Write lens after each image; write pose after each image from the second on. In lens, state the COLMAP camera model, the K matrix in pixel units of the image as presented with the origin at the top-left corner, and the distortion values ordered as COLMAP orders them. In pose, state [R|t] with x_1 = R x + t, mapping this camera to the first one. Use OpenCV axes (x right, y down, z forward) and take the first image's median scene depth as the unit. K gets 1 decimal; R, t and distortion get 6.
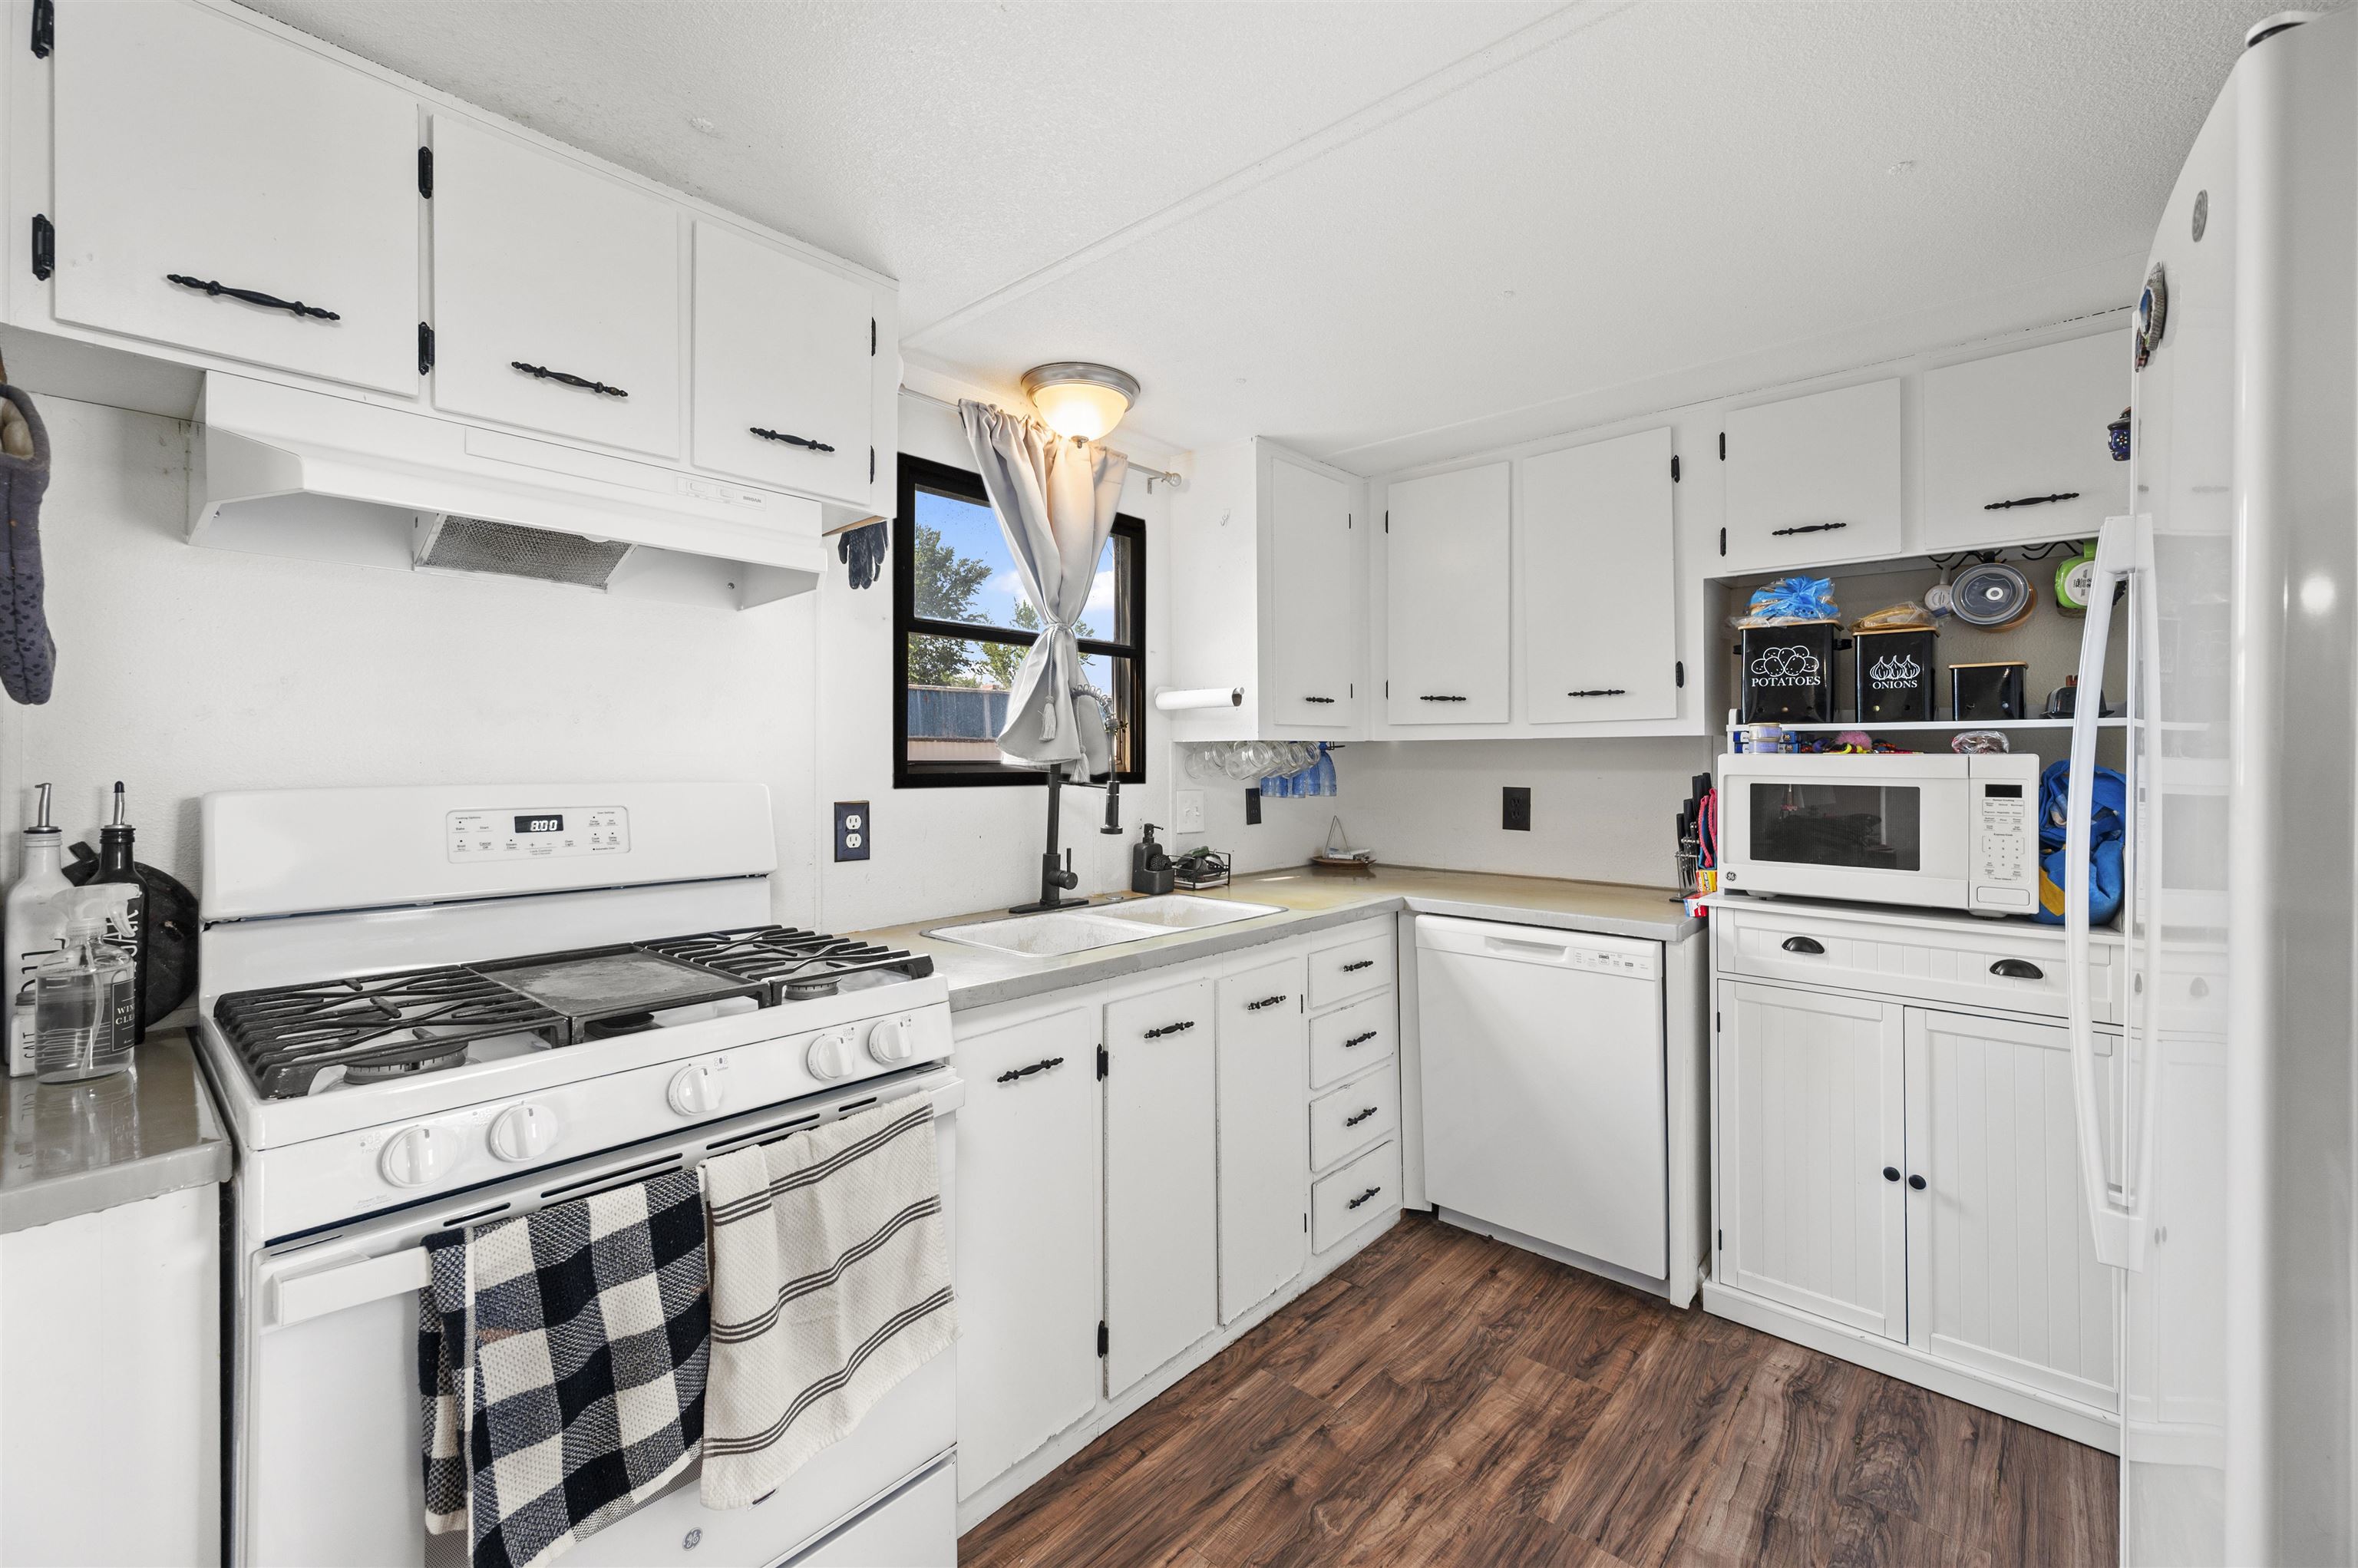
lens RADIAL K [[959.0, 0, 1187.4], [0, 959.0, 760.3], [0, 0, 1]] dist [0.001237, -0.000770]
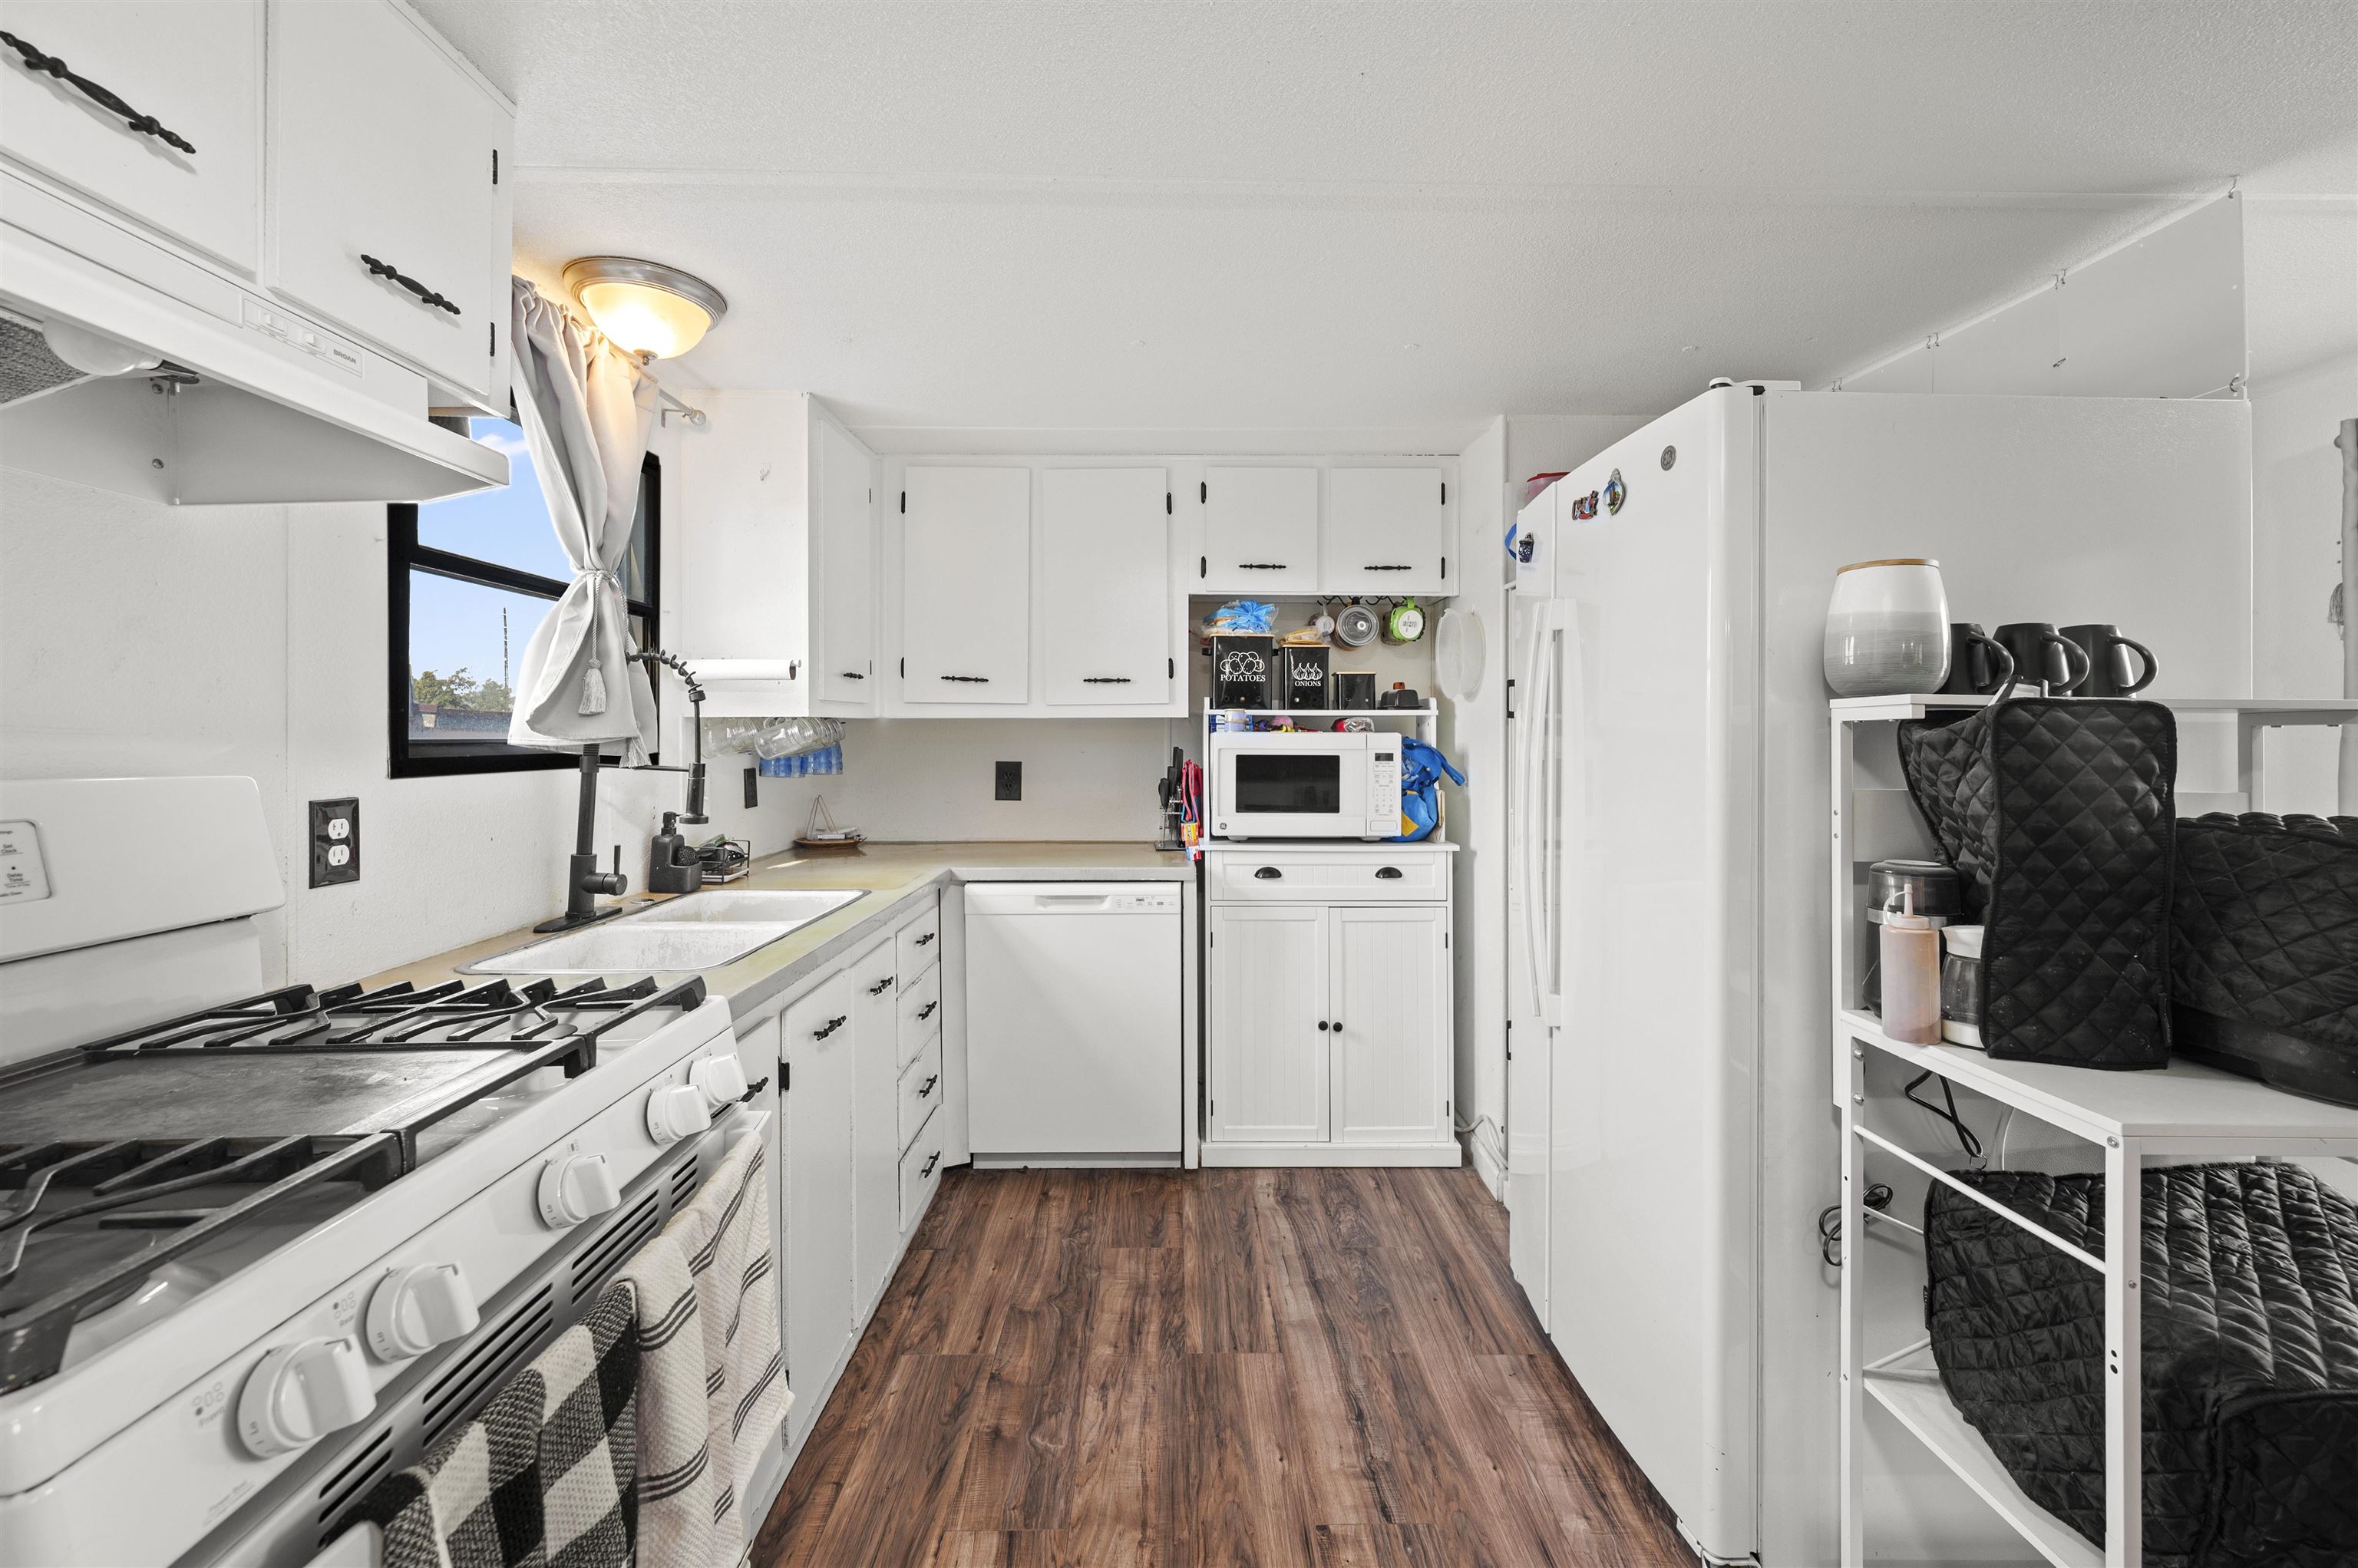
lens RADIAL K [[959.0, 0, 1161.9], [0, 959.0, 738.6], [0, 0, 1]] dist [0.001237, -0.000770]
pose [[0.747109, -0.003298, 0.664693, -0.352955], [0.001534, 0.999994, 0.003237, -0.002083], [-0.664700, -0.001398, 0.747109, 0.080873]]
